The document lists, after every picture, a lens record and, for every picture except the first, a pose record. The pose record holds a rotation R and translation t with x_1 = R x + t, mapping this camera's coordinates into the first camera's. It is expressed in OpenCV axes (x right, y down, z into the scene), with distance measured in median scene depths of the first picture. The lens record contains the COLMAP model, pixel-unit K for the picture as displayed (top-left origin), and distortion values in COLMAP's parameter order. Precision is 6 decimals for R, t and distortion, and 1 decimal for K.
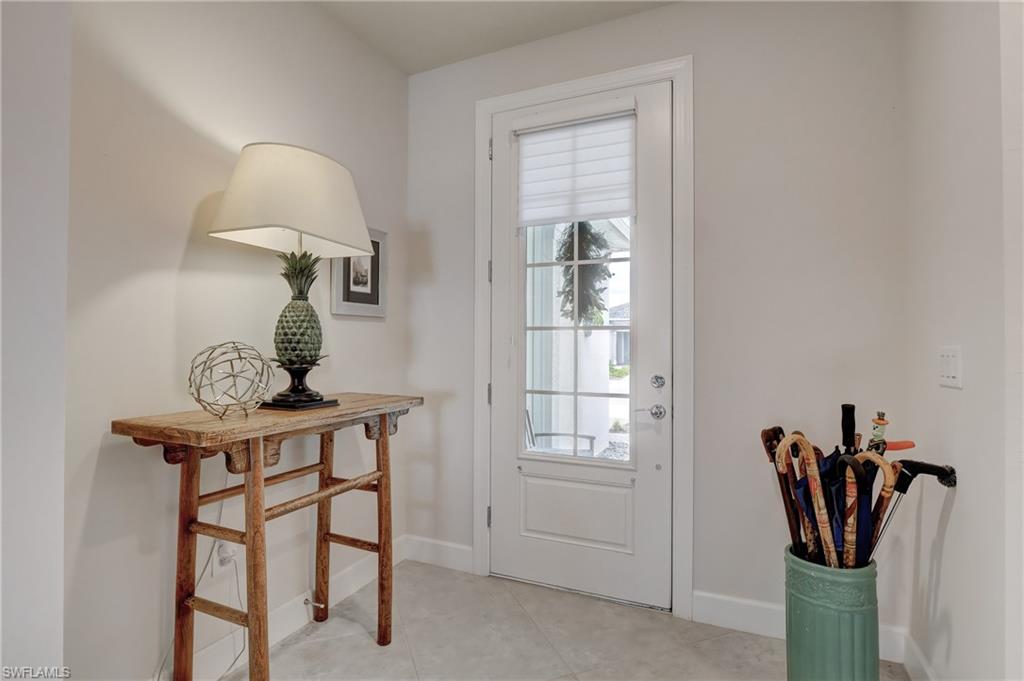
lens RADIAL K [[498.3, 0, 506.8], [0, 498.3, 336.3], [0, 0, 1]] dist [-0.012486, -0.001900]
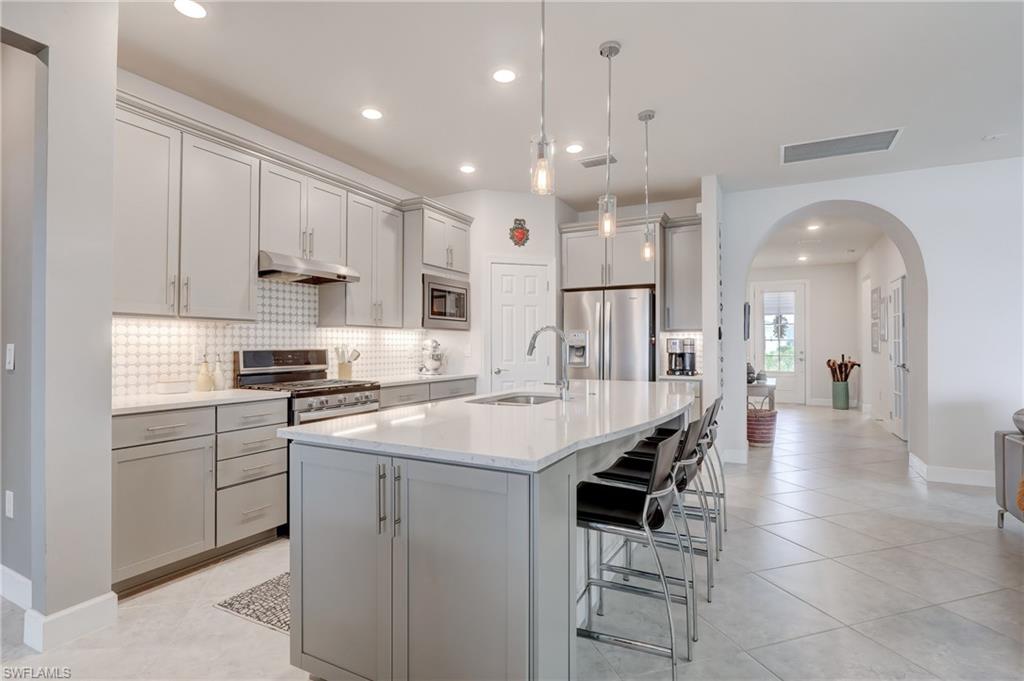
lens RADIAL K [[498.3, 0, 509.0], [0, 498.3, 340.1], [0, 0, 1]] dist [-0.012486, -0.001900]
pose [[0.999694, 0.000718, -0.024716, -3.020832], [-0.000560, 0.999979, 0.006379, -0.062205], [0.024720, -0.006363, 0.999674, -4.802500]]
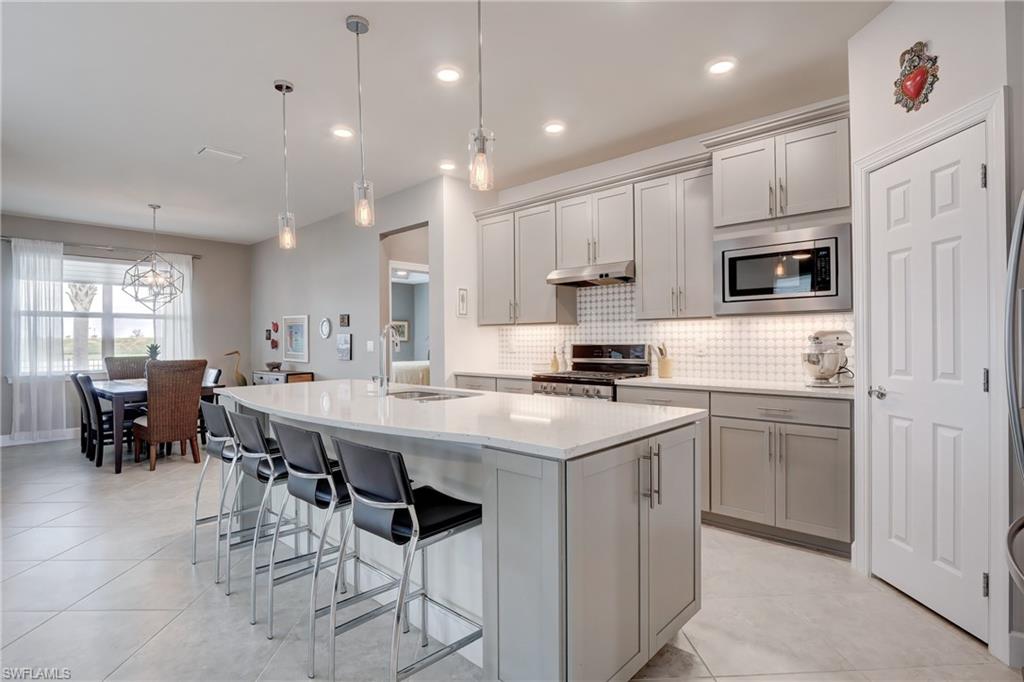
lens RADIAL K [[498.3, 0, 507.5], [0, 498.3, 339.8], [0, 0, 1]] dist [-0.012486, -0.001900]
pose [[-0.279290, 0.001219, -0.960206, -1.380186], [0.024010, 0.999695, -0.005715, -0.024022], [0.959907, -0.024651, -0.279234, -2.282294]]
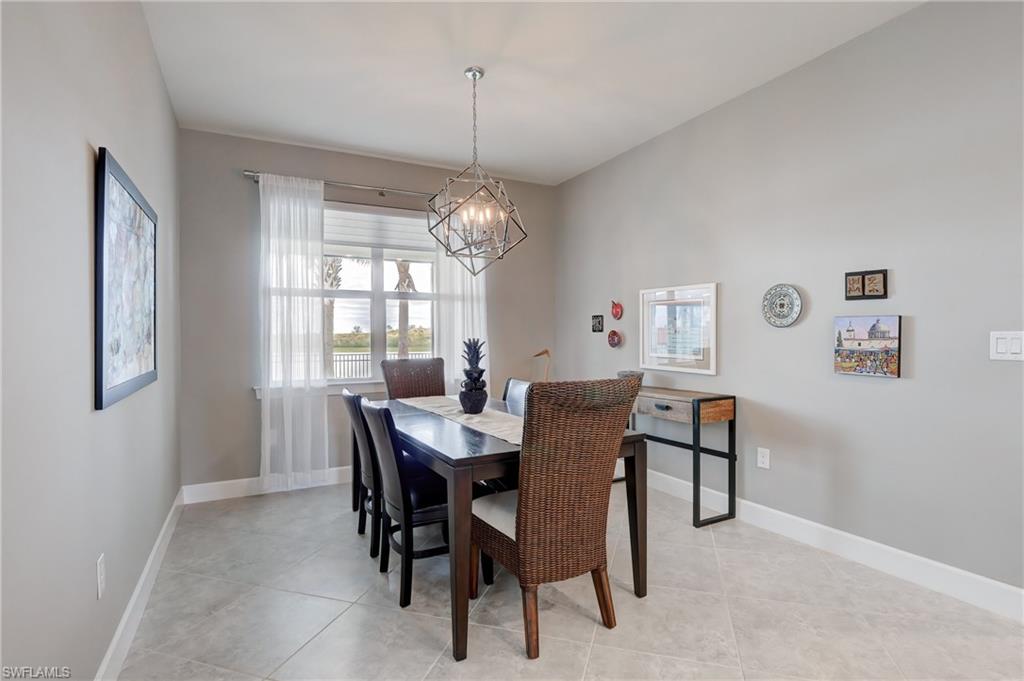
lens RADIAL K [[498.3, 0, 510.4], [0, 498.3, 339.6], [0, 0, 1]] dist [-0.012486, -0.001900]
pose [[-0.584967, 0.007857, -0.811019, -2.657815], [0.020151, 0.999785, -0.004849, -0.057960], [0.810807, -0.019180, -0.584999, -4.528394]]
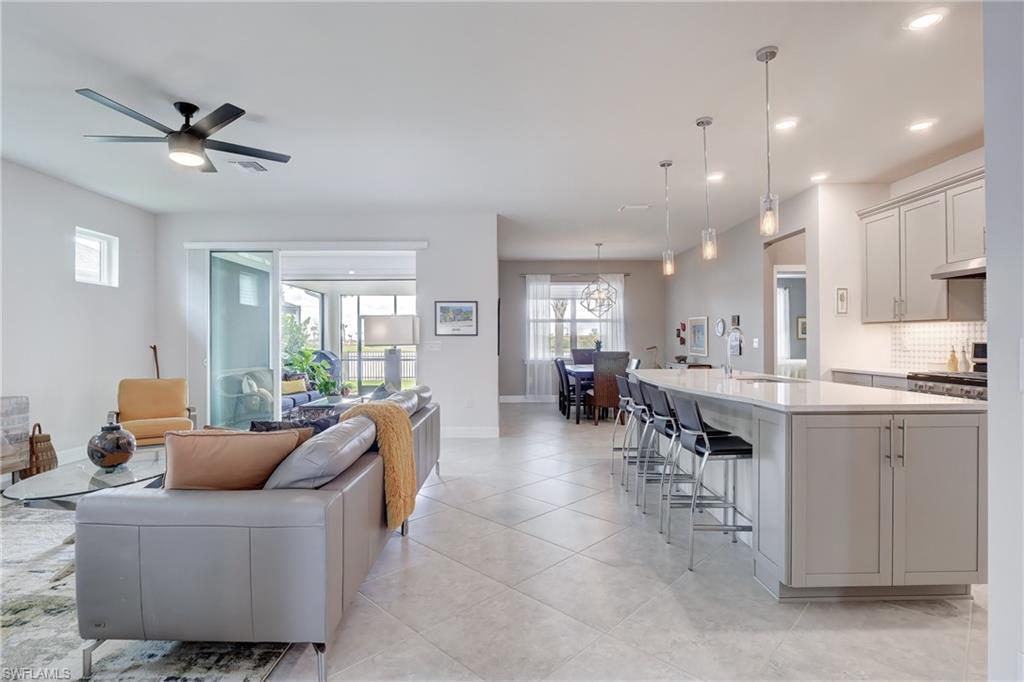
lens RADIAL K [[498.3, 0, 511.0], [0, 498.3, 341.1], [0, 0, 1]] dist [-0.012486, -0.001900]
pose [[-0.887867, 0.005687, -0.460065, -0.913952], [0.013104, 0.999831, -0.012929, -0.012207], [0.459914, -0.017508, -0.887791, -1.562010]]
